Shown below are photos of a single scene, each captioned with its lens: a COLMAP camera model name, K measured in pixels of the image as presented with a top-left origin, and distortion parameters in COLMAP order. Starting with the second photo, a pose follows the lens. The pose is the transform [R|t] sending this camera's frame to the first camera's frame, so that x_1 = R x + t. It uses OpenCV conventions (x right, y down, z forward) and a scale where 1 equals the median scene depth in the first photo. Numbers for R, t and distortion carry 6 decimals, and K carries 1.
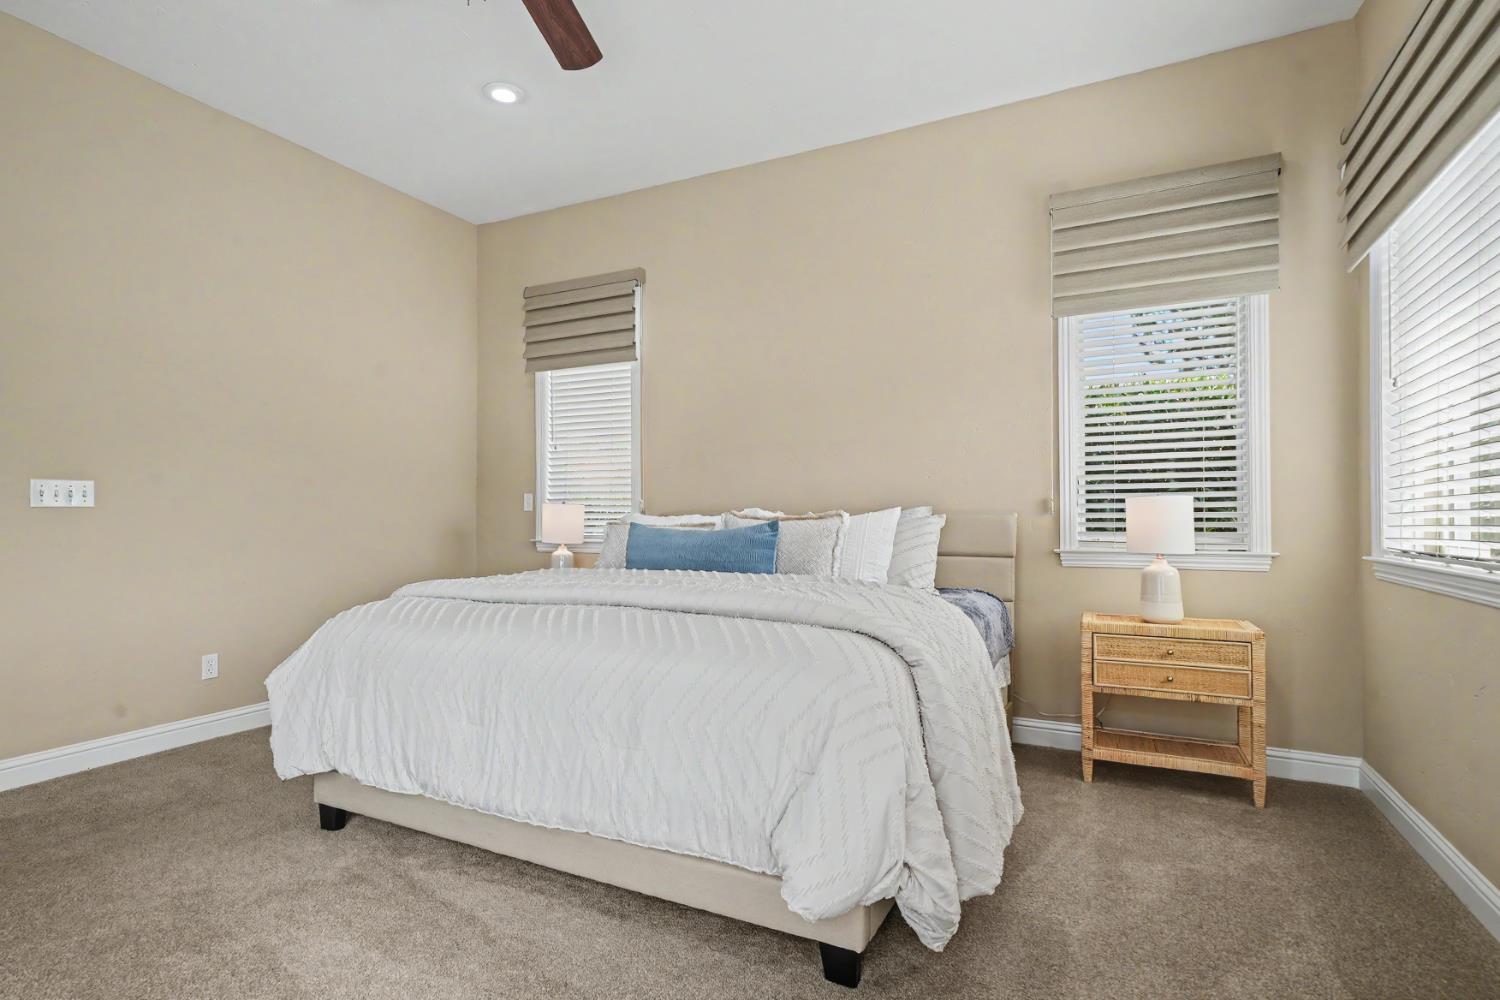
lens RADIAL K [[764.8, 0, 750.0], [0, 764.8, 500.0], [0, 0, 1]] dist [0.020668, -0.000152]
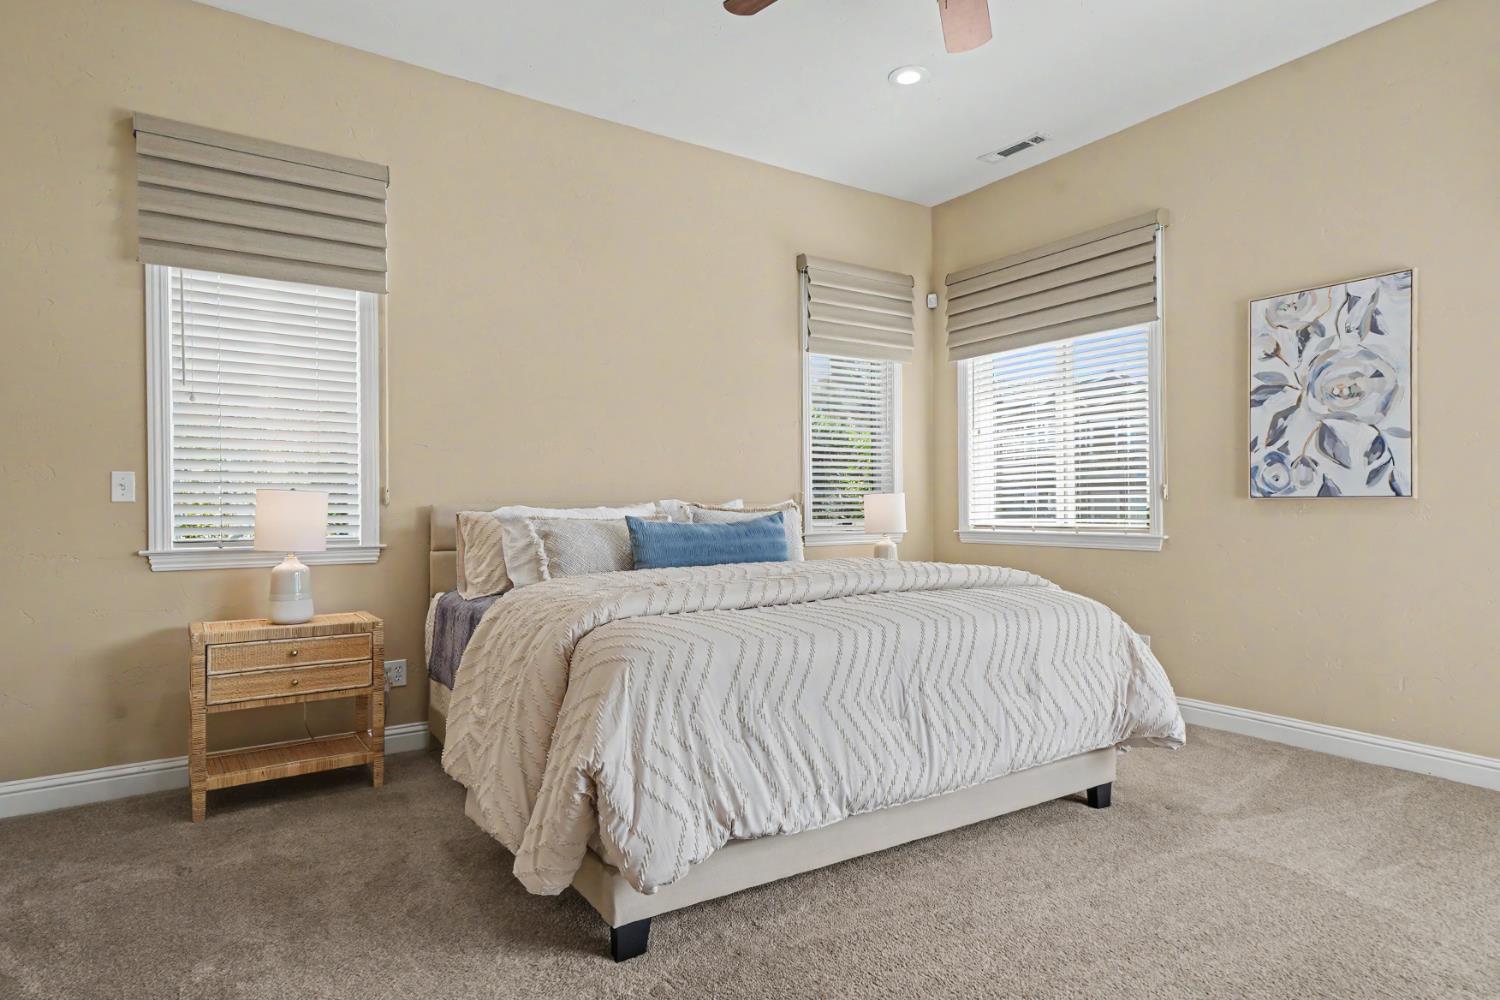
lens RADIAL K [[808.6, 0, 750.0], [0, 808.6, 500.0], [0, 0, 1]] dist [0.001013, 0.000478]
pose [[0.502708, 0.006354, 0.864433, -0.580797], [-0.013813, 0.999904, 0.000684, 0.006459], [-0.864346, -0.012284, 0.502748, 0.289736]]
